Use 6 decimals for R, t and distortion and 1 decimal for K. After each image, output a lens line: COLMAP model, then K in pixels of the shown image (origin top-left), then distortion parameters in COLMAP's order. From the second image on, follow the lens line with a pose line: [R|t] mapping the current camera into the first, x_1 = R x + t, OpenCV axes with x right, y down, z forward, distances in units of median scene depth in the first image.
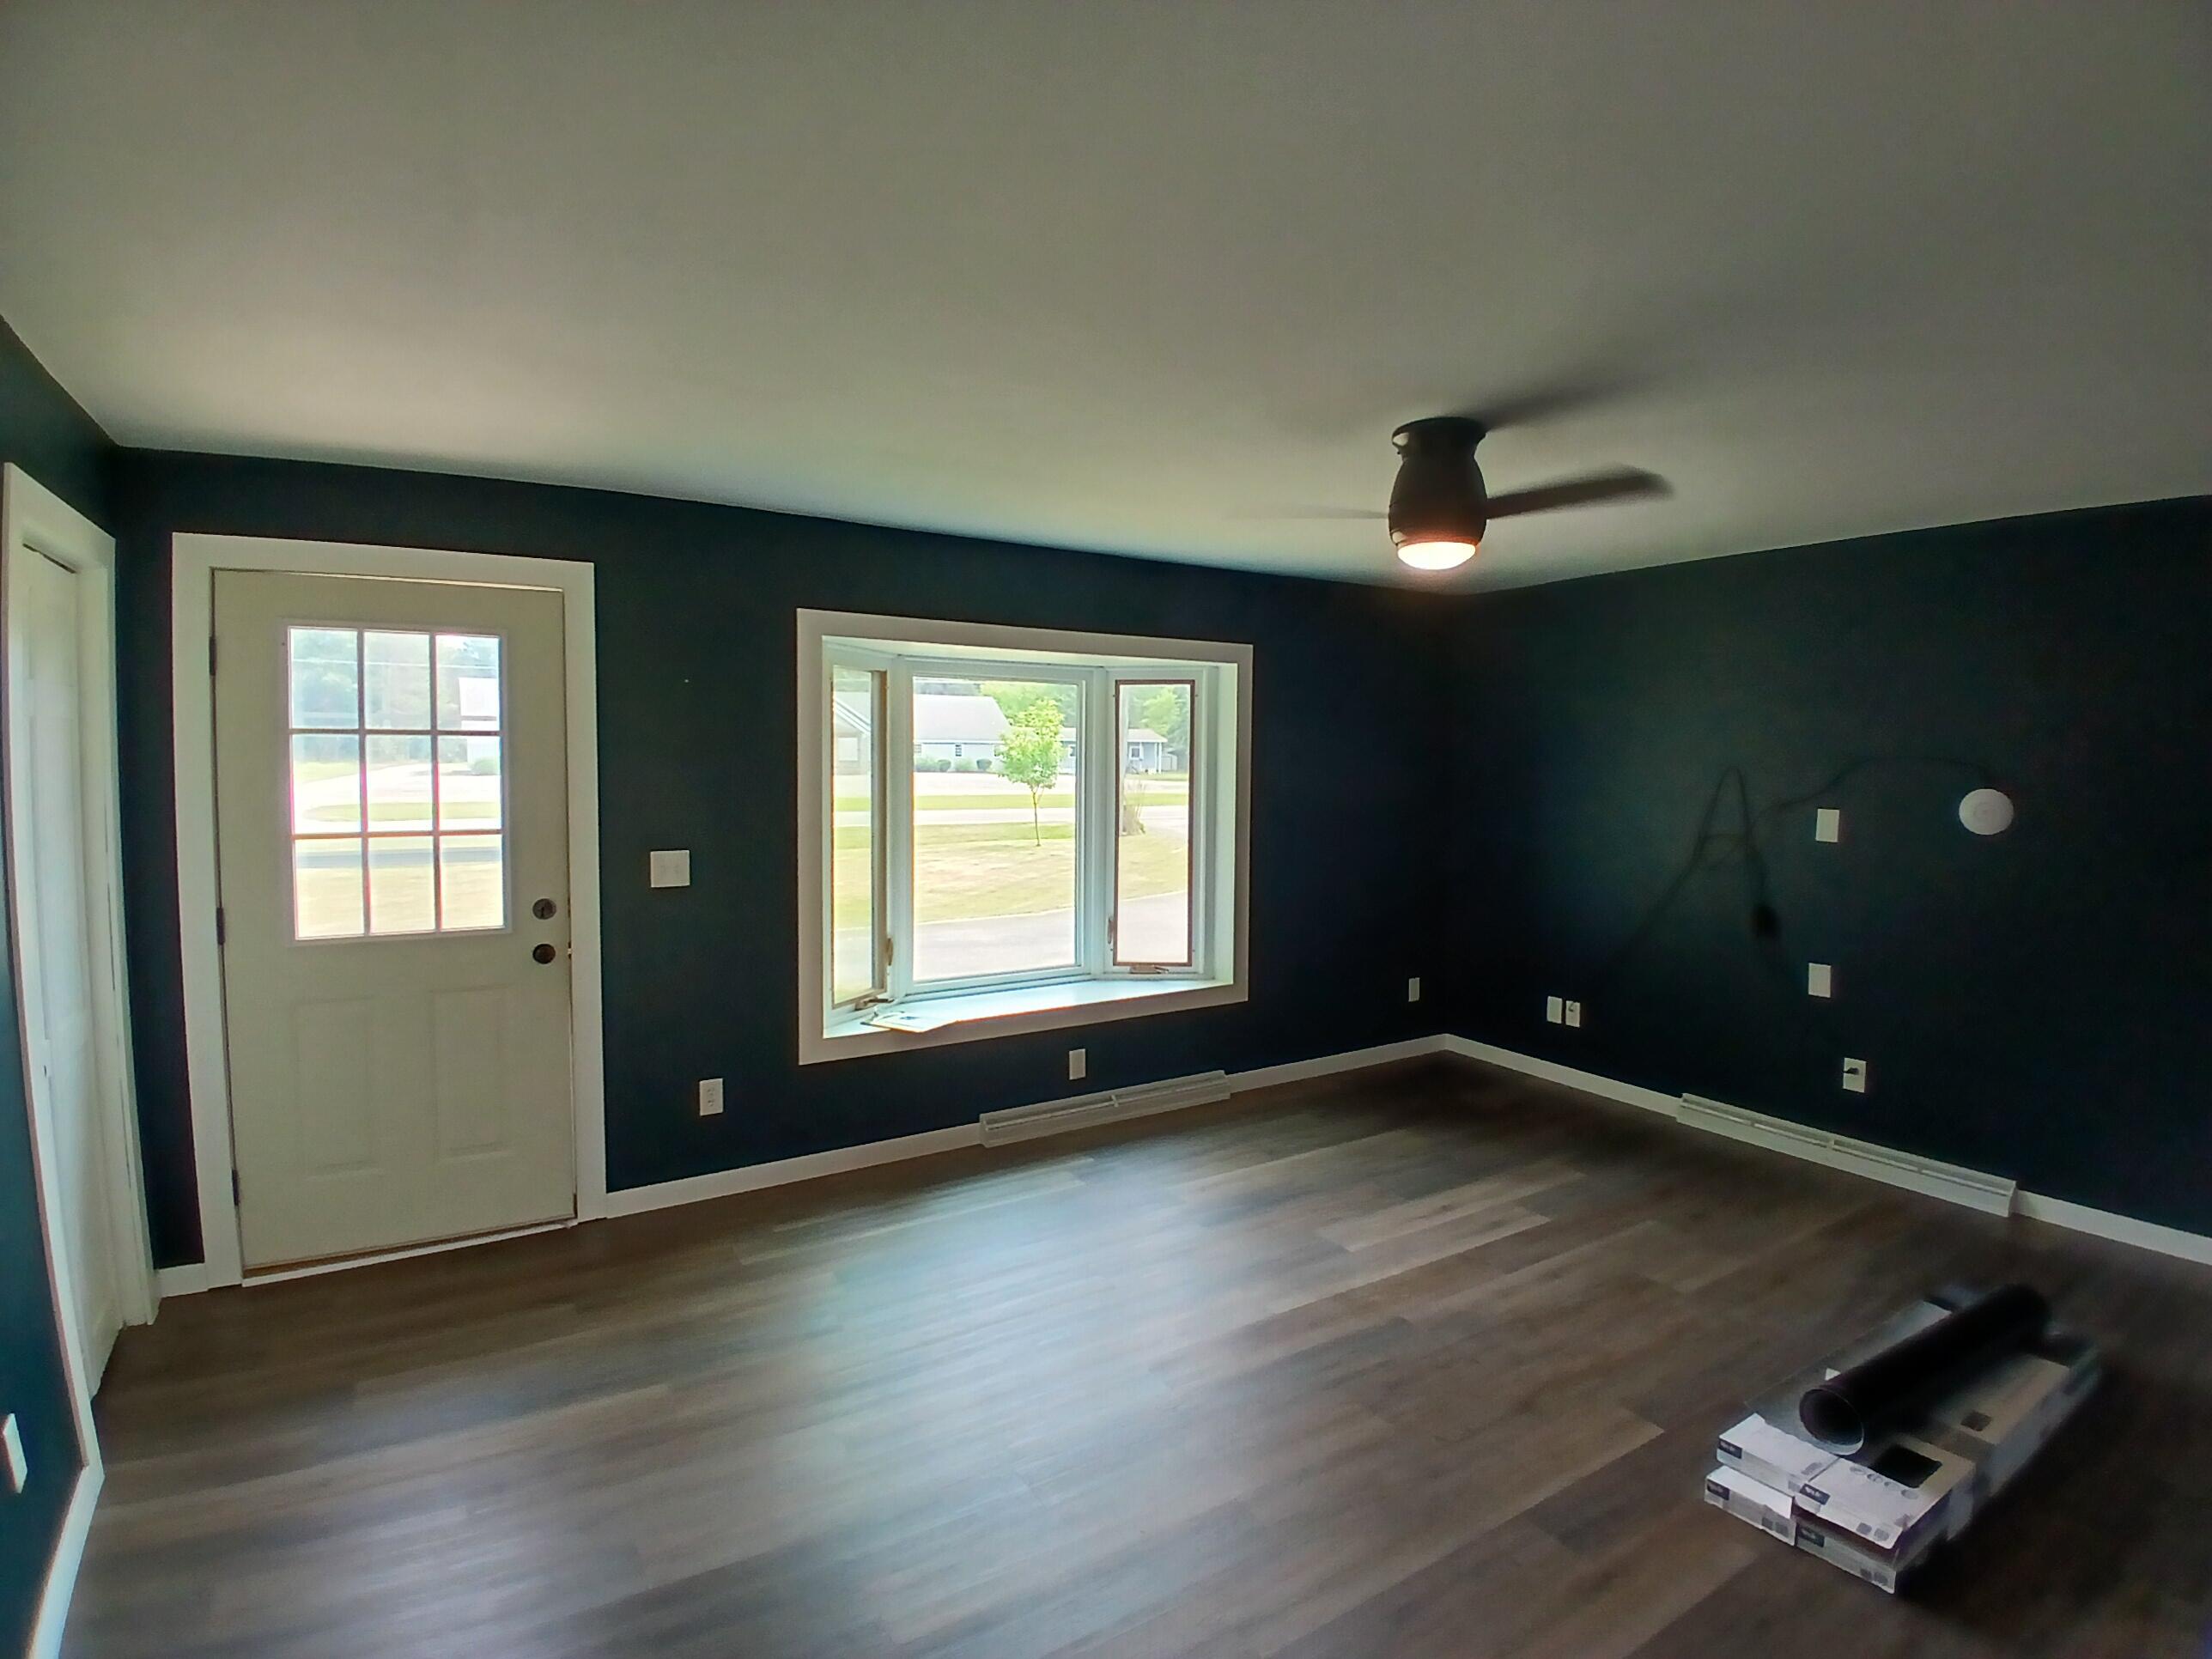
lens RADIAL K [[1083.6, 0, 1107.5], [0, 1083.6, 813.2], [0, 0, 1]] dist [0.000367, -0.043535]
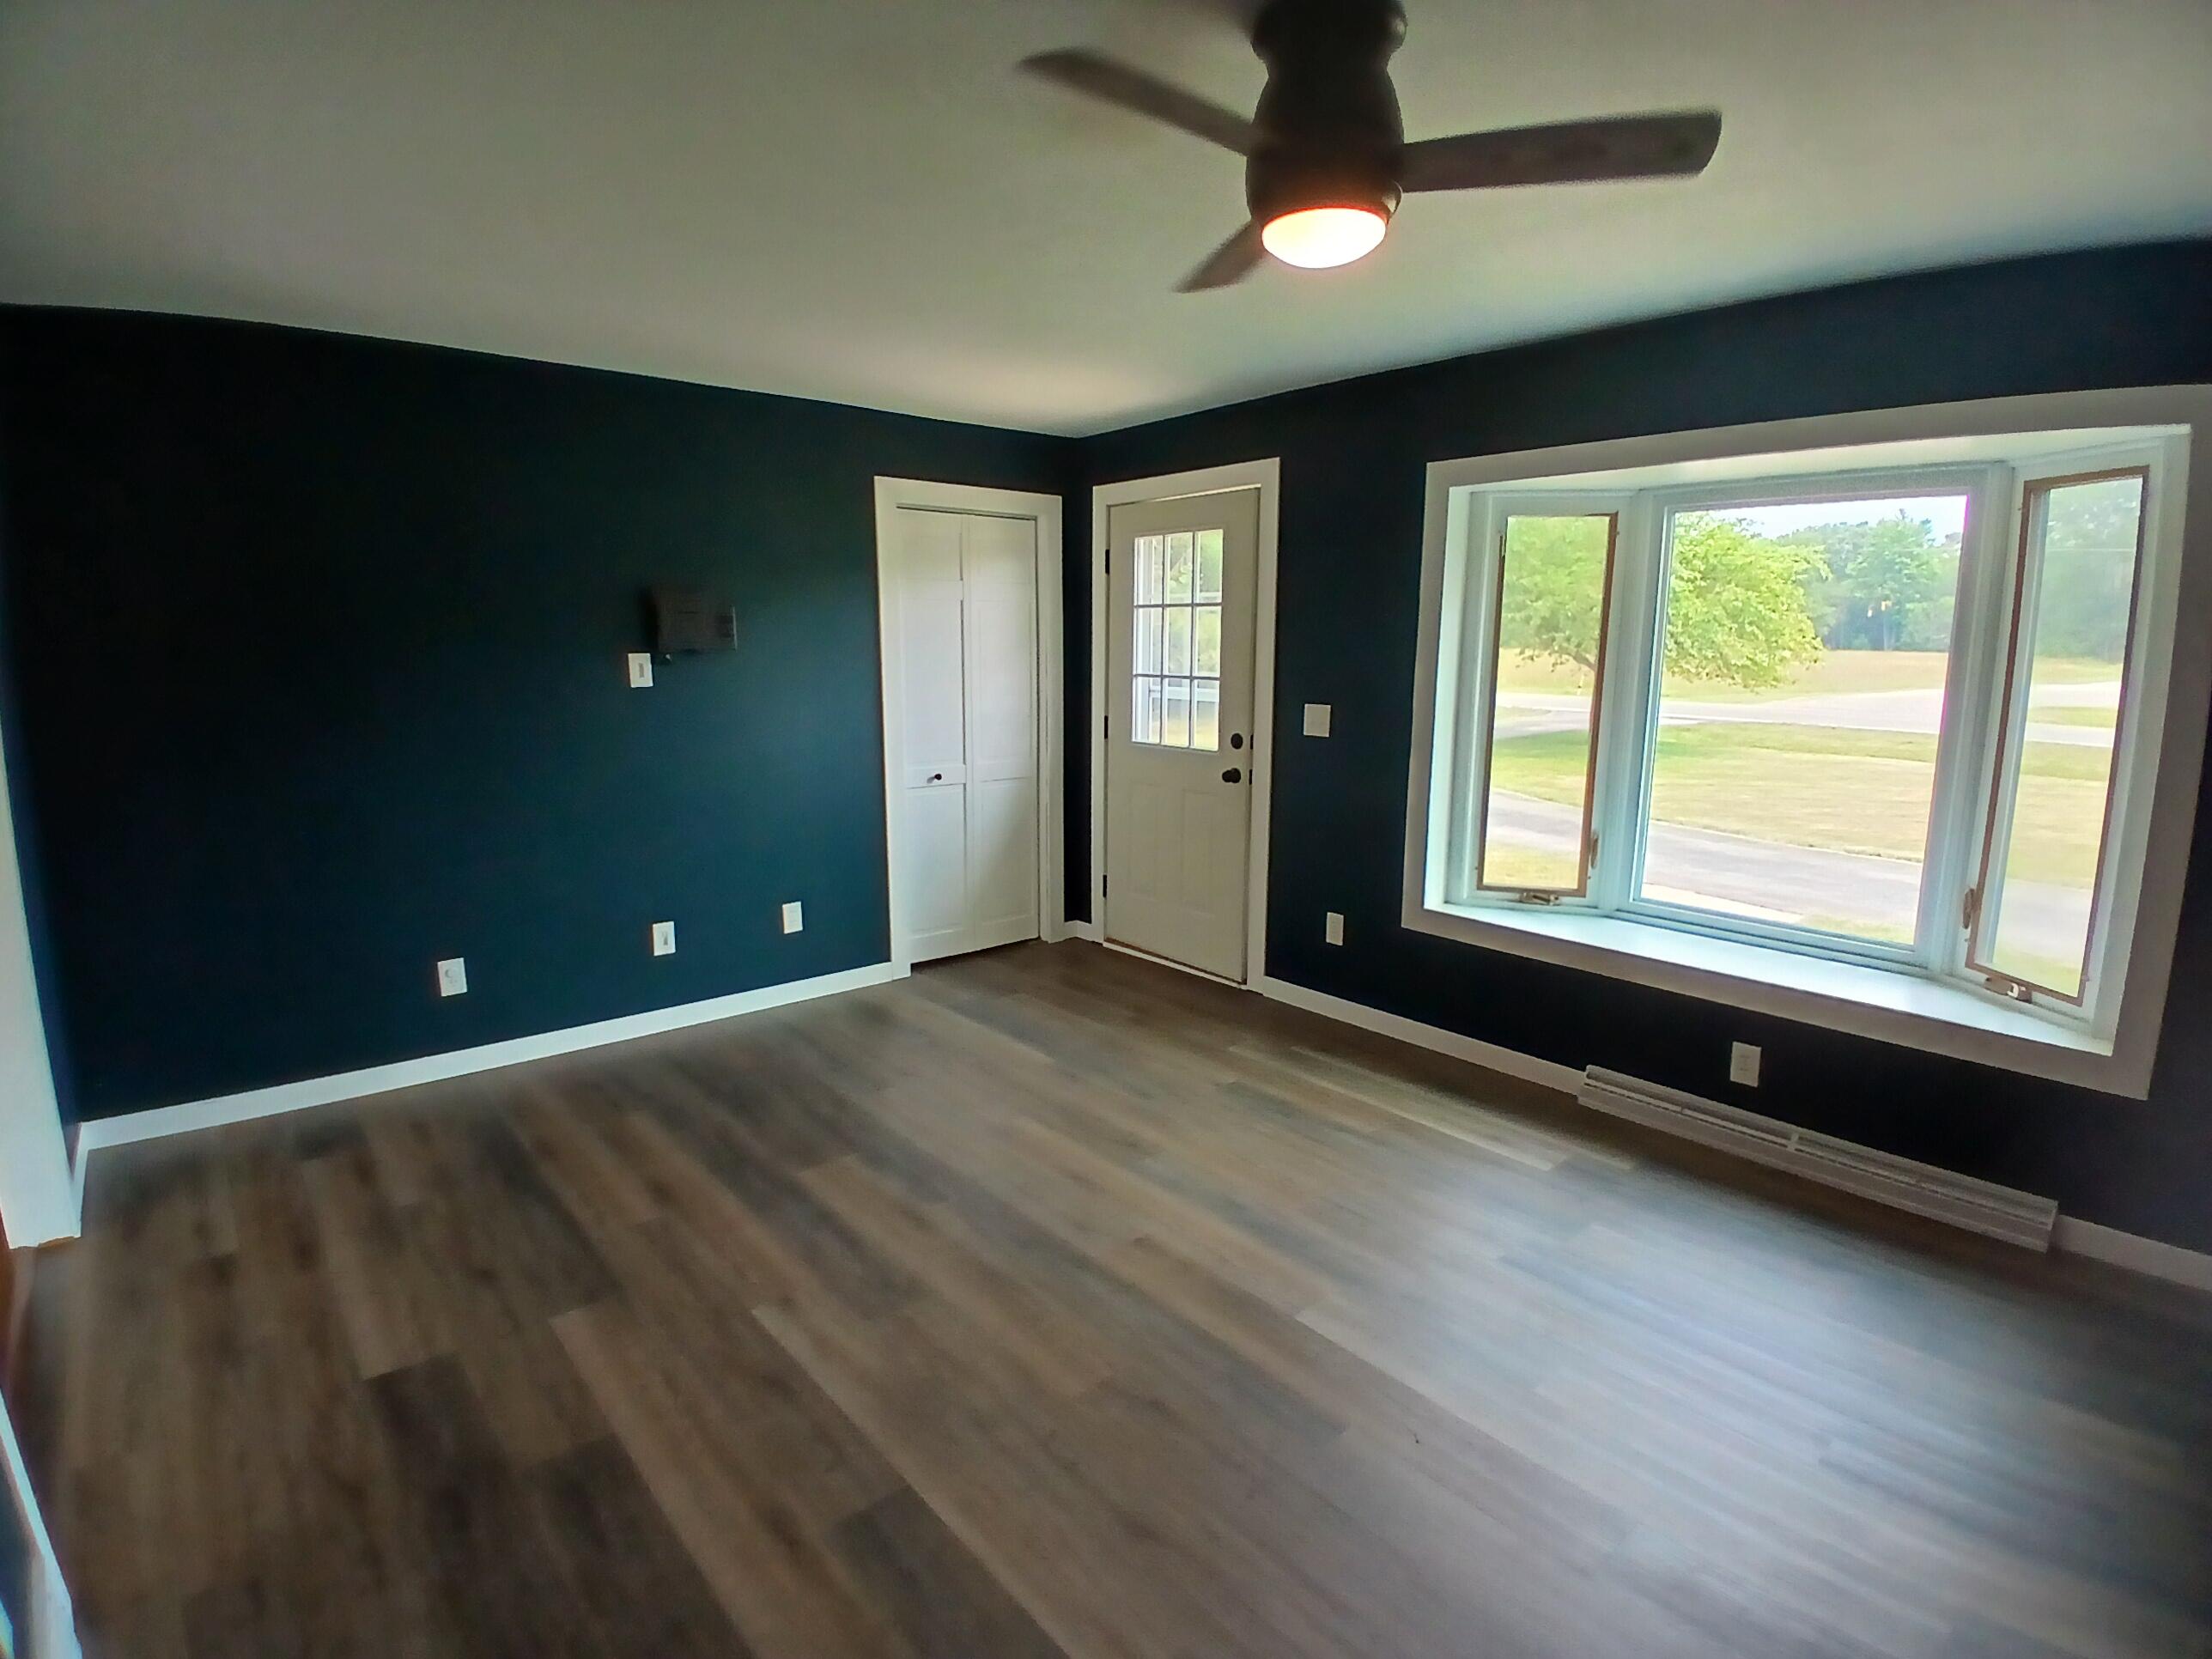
lens RADIAL K [[1108.2, 0, 1097.4], [0, 1108.2, 816.6], [0, 0, 1]] dist [0.002463, -0.046662]
pose [[0.143209, 0.159827, -0.976702, 0.750120], [-0.045149, 0.986902, 0.154876, -0.019938], [0.988662, 0.021917, 0.148549, 0.627694]]
